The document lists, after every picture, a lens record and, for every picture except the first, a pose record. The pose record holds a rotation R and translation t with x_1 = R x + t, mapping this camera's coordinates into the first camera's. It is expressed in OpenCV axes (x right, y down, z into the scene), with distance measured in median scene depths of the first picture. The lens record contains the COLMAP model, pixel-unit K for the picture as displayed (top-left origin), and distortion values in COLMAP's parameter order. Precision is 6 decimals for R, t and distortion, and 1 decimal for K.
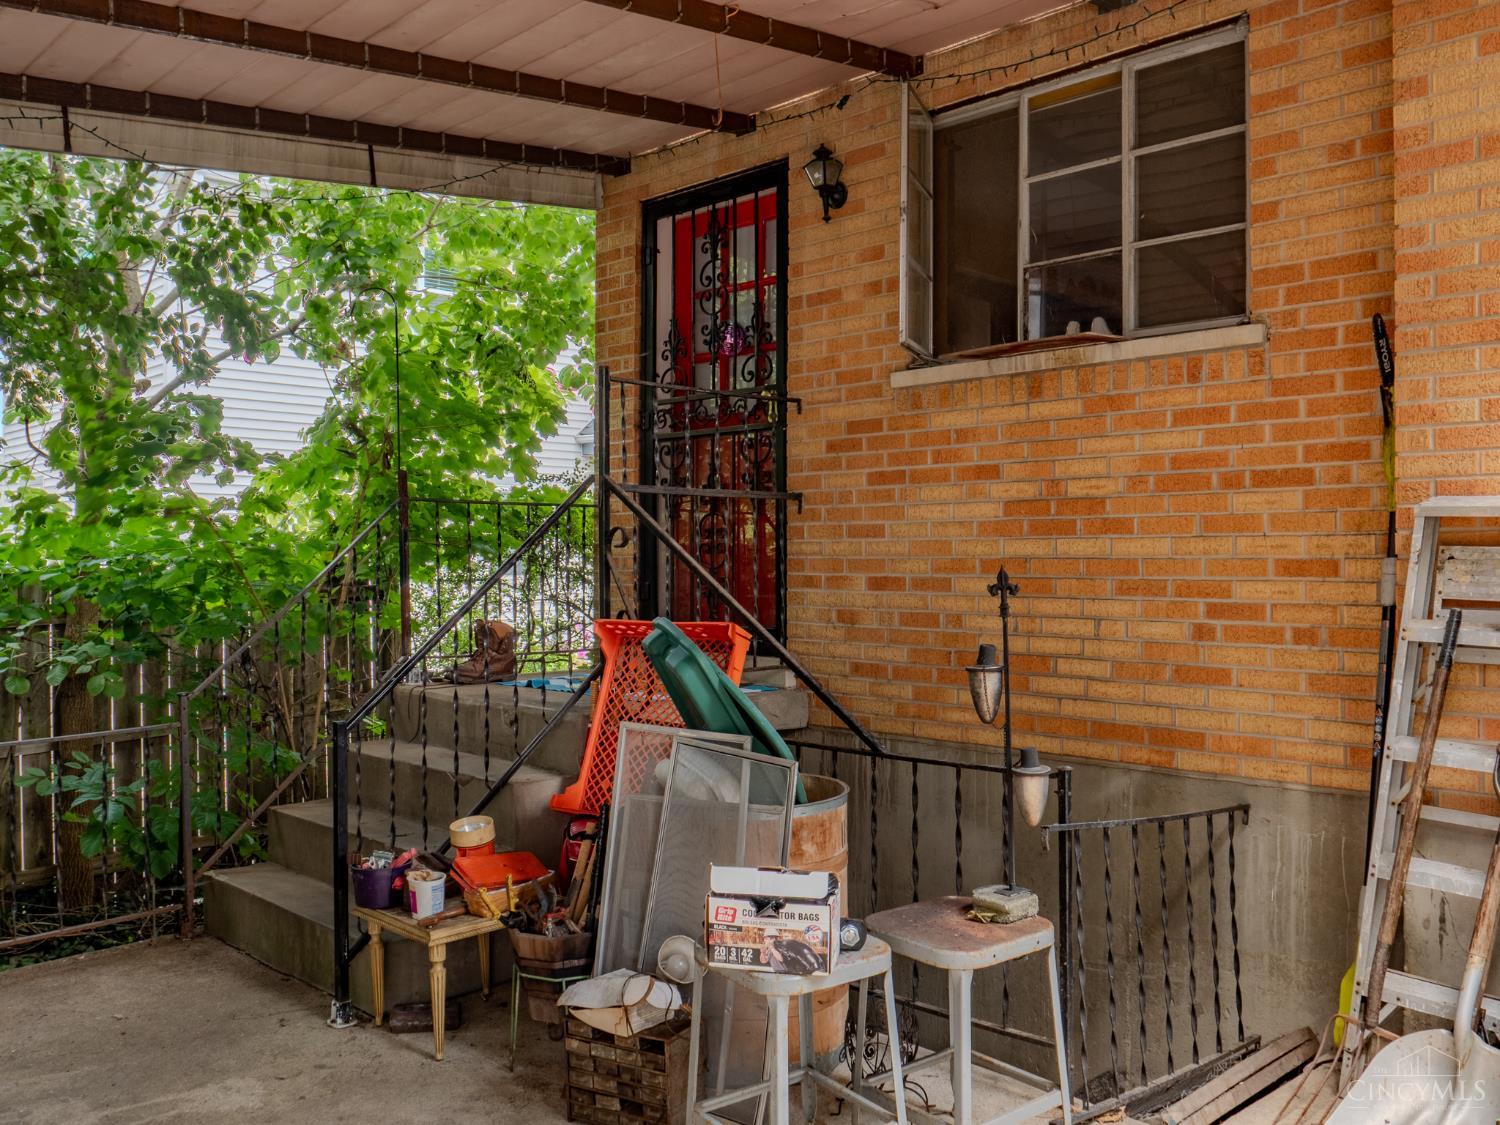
lens RADIAL K [[1286.8, 0, 746.2], [0, 1286.8, 570.1], [0, 0, 1]] dist [-0.021844, 0.006738]
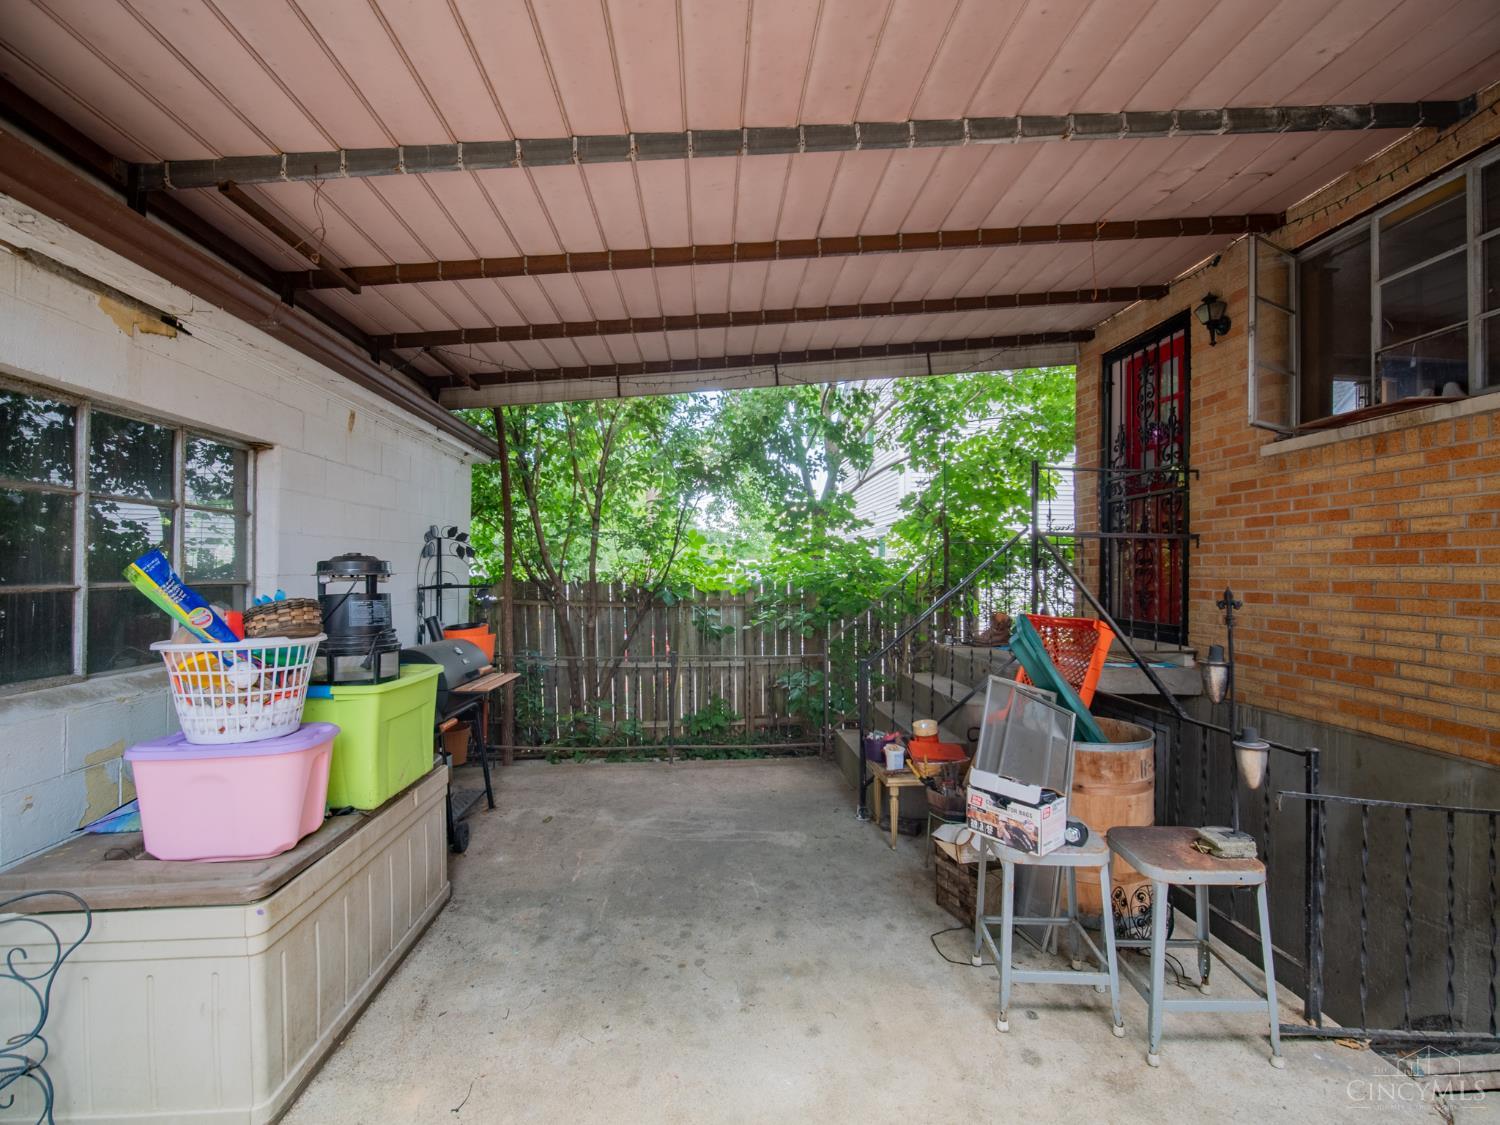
lens RADIAL K [[680.9, 0, 739.4], [0, 680.9, 571.6], [0, 0, 1]] dist [-0.010382, -0.002341]
pose [[0.757109, 0.010010, -0.653212, 0.184758], [-0.018527, 0.999809, -0.006152, -0.003767], [0.653026, 0.016760, 0.757150, 0.096406]]
